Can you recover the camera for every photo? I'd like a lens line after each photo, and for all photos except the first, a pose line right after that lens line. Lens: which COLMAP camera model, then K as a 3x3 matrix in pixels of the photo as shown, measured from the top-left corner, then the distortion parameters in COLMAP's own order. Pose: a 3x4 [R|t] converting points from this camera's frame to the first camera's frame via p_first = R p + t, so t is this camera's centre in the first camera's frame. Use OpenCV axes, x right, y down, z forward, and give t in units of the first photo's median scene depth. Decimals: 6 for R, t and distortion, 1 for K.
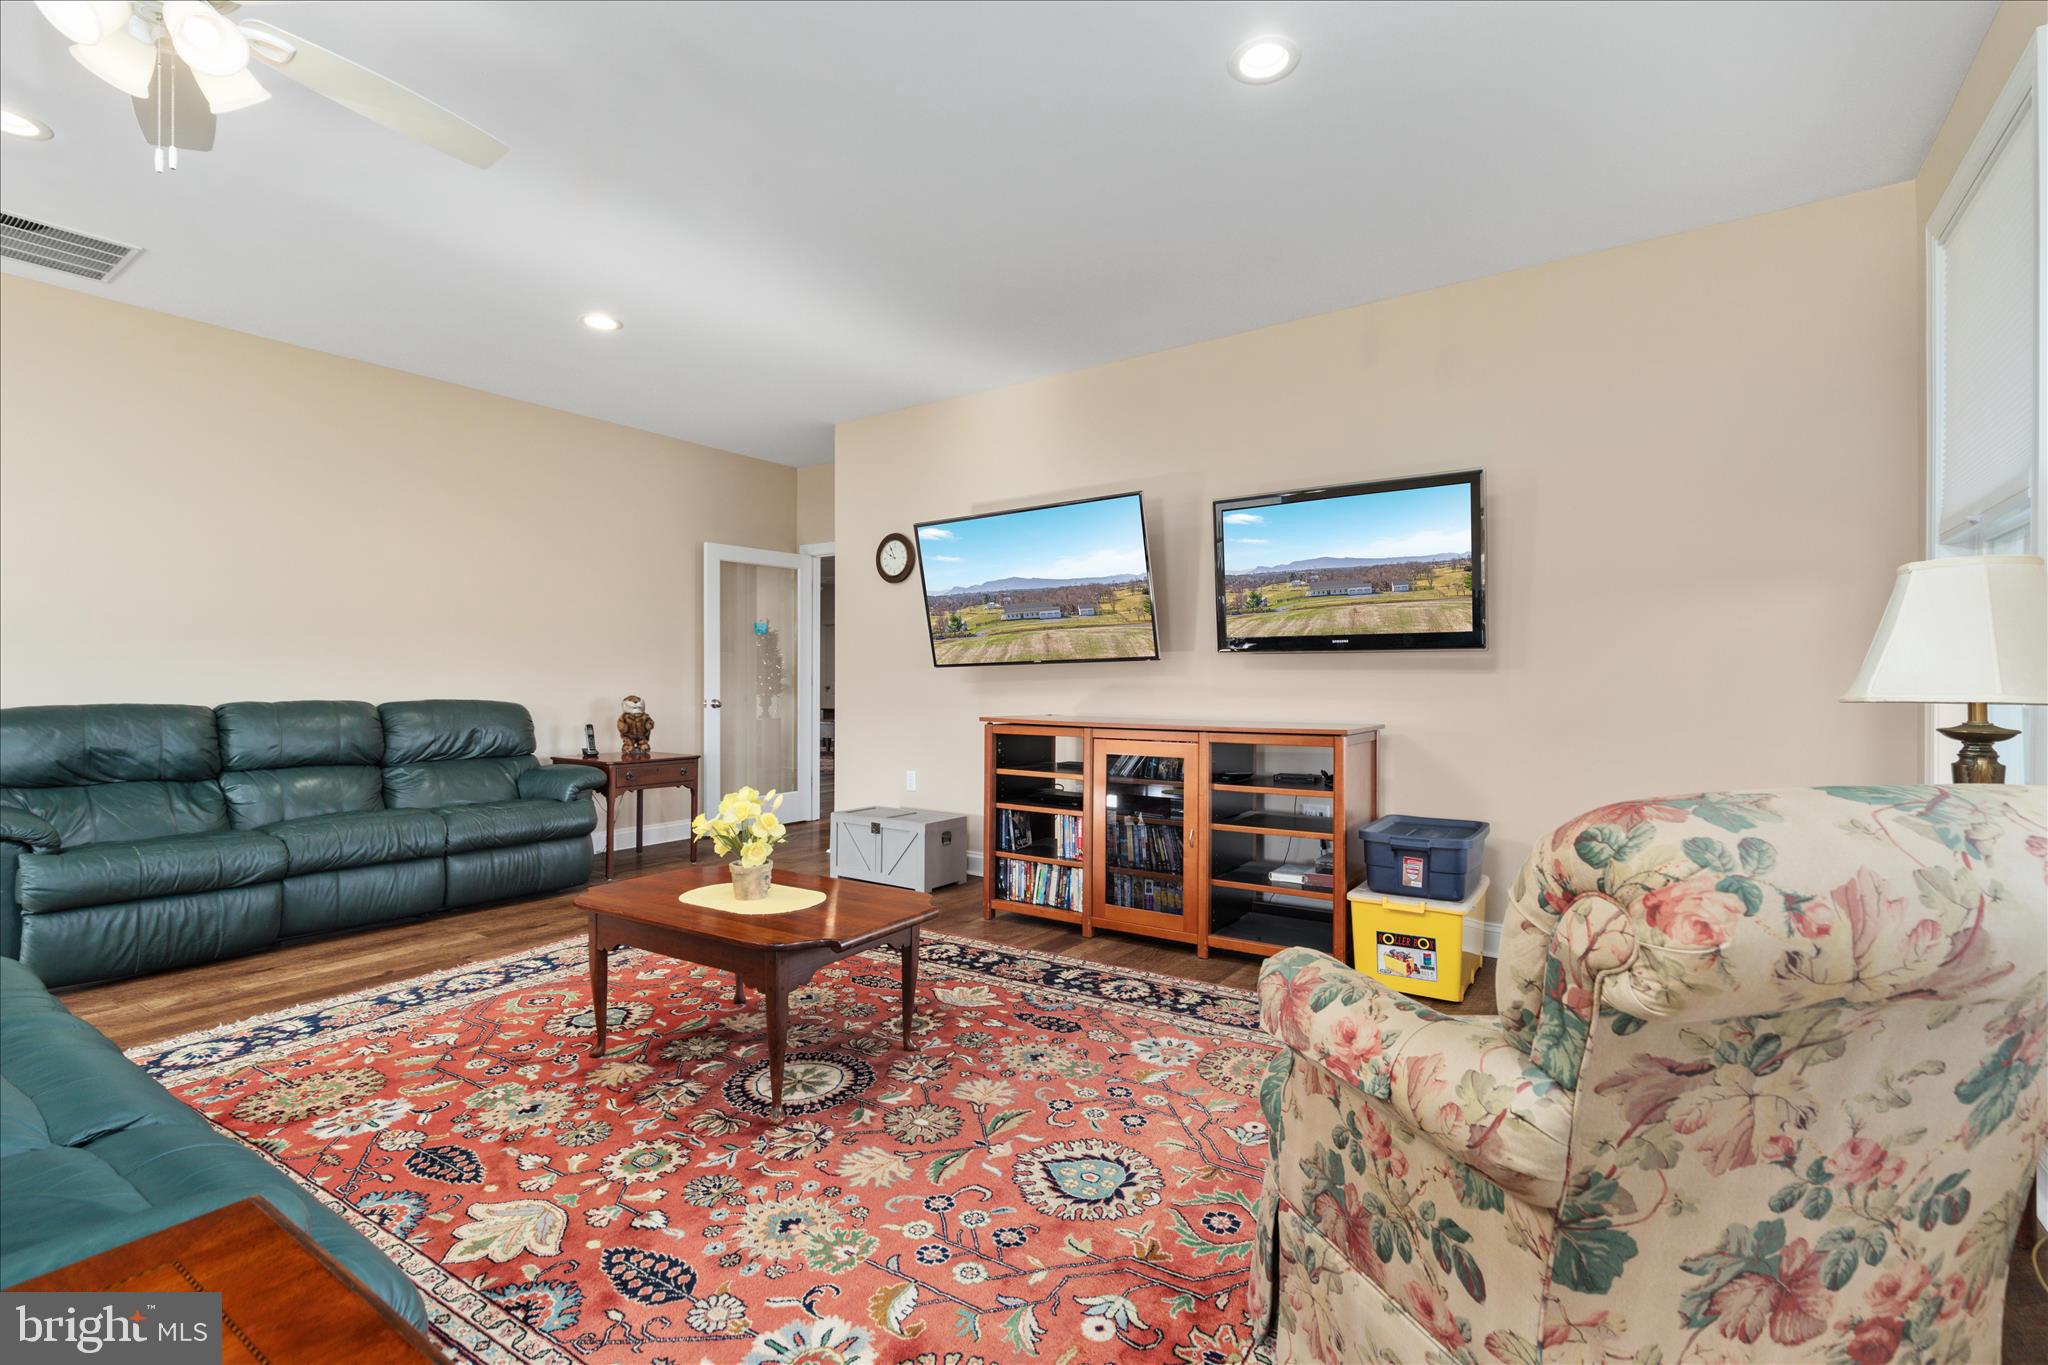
lens RADIAL K [[940.9, 0, 1023.5], [0, 940.9, 684.8], [0, 0, 1]] dist [0.001031, -0.000146]
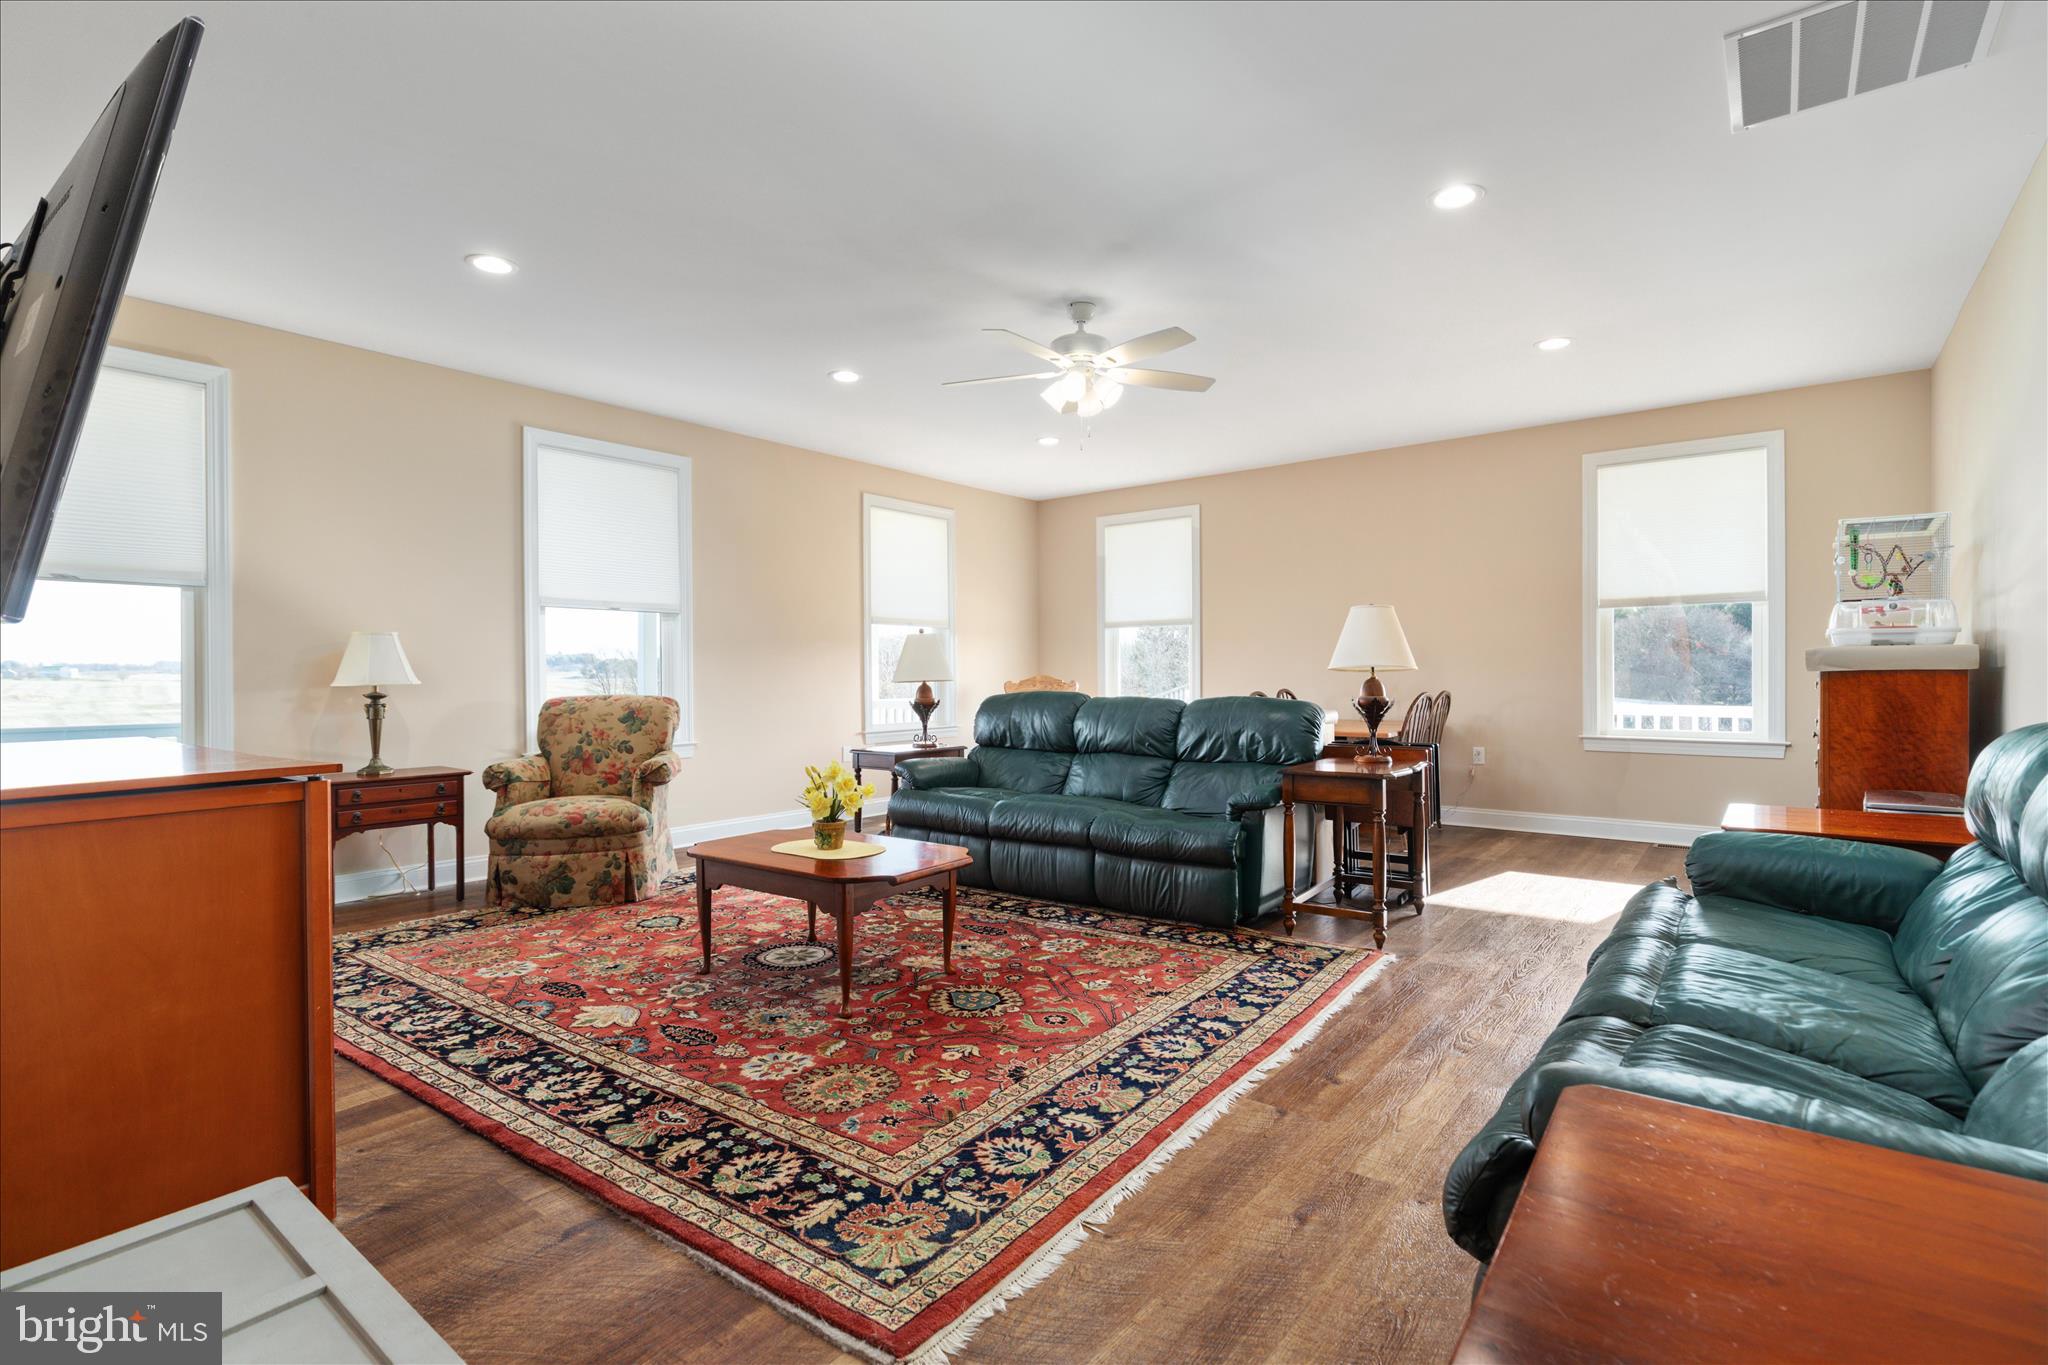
lens RADIAL K [[940.9, 0, 1024.0], [0, 940.9, 673.9], [0, 0, 1]] dist [0.001031, -0.000146]
pose [[-0.998695, 0.003227, 0.050973, -0.518121], [0.003630, 0.999963, 0.007804, -0.014812], [-0.050946, 0.007979, -0.998670, 1.891802]]
